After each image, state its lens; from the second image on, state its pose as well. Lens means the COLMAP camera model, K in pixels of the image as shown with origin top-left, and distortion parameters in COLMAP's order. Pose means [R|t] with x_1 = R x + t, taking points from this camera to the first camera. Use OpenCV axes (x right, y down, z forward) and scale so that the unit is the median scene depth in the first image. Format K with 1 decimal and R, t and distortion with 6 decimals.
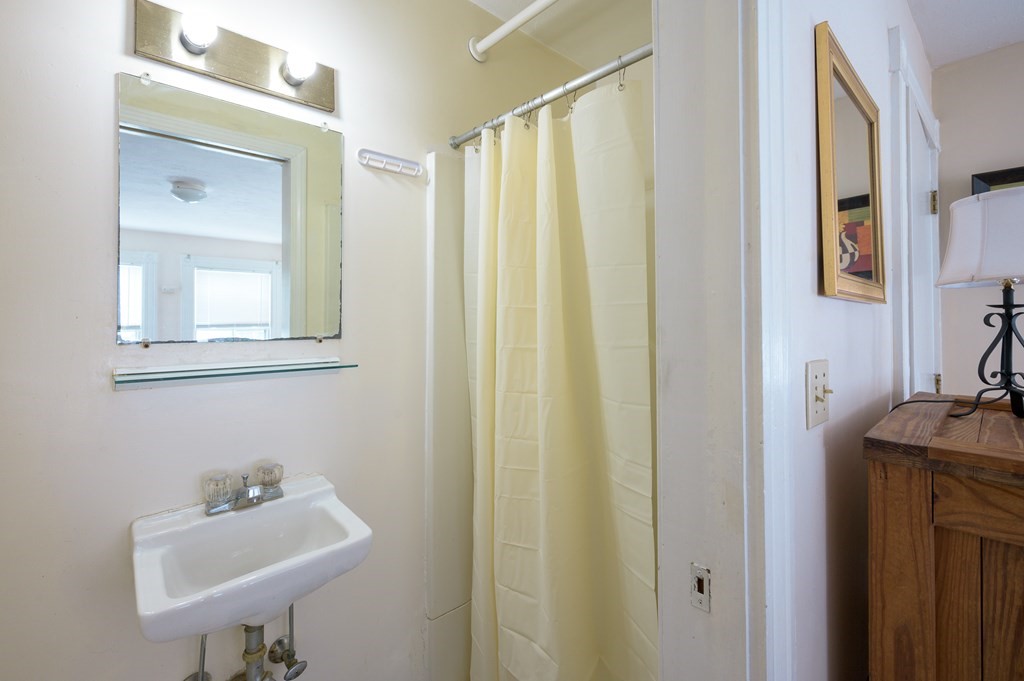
lens RADIAL K [[454.9, 0, 515.3], [0, 454.9, 311.8], [0, 0, 1]] dist [0.001137, 0.000112]
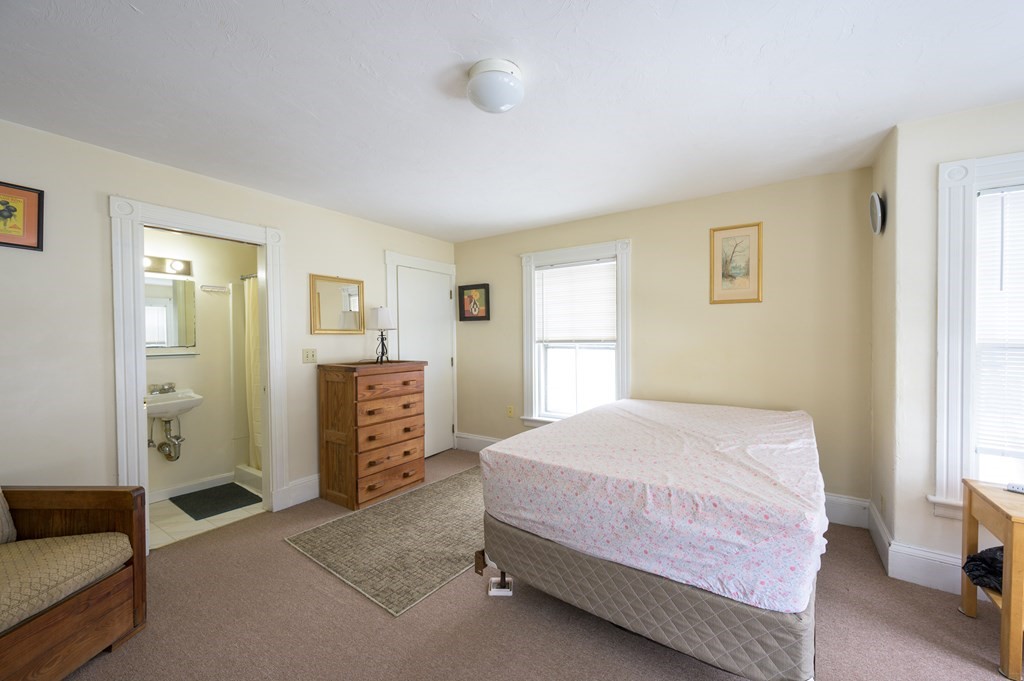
lens RADIAL K [[416.3, 0, 512.0], [0, 416.3, 340.5], [0, 0, 1]] dist [-0.001508, -0.000311]
pose [[0.978361, -0.009583, 0.206682, 1.199310], [0.003517, 0.999553, 0.029698, -0.063085], [-0.206874, -0.028328, 0.977957, -2.332996]]
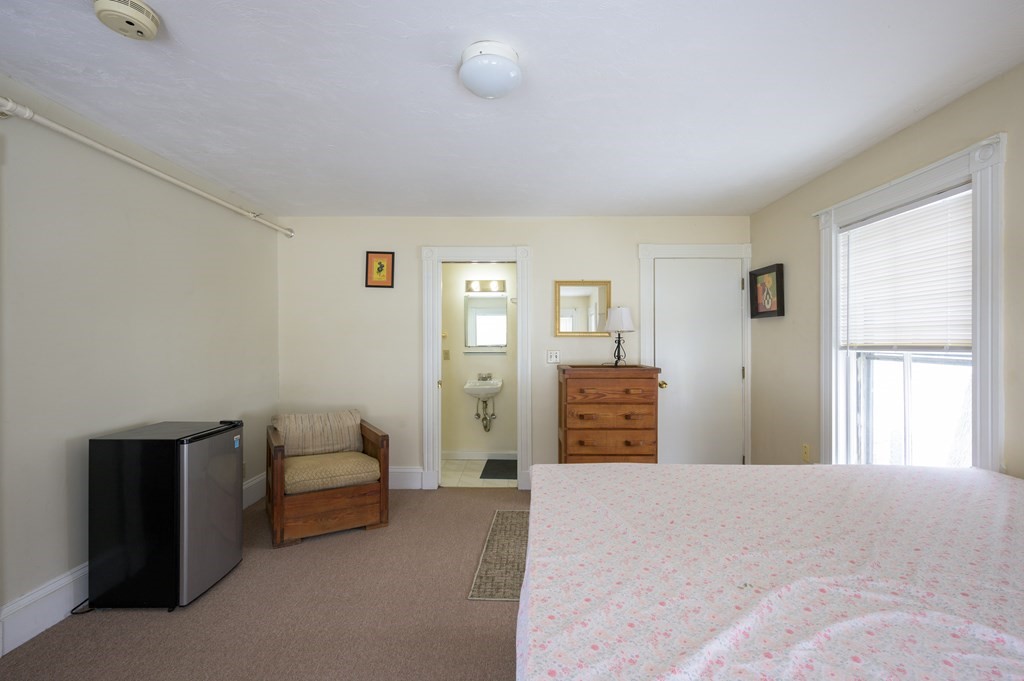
lens RADIAL K [[458.8, 0, 512.0], [0, 458.8, 340.5], [0, 0, 1]] dist [0.001882, 0.000162]
pose [[0.696540, -0.004153, -0.717506, 2.634259], [0.016552, 0.999810, 0.010281, -0.038532], [0.717327, -0.019038, 0.696477, -1.854571]]
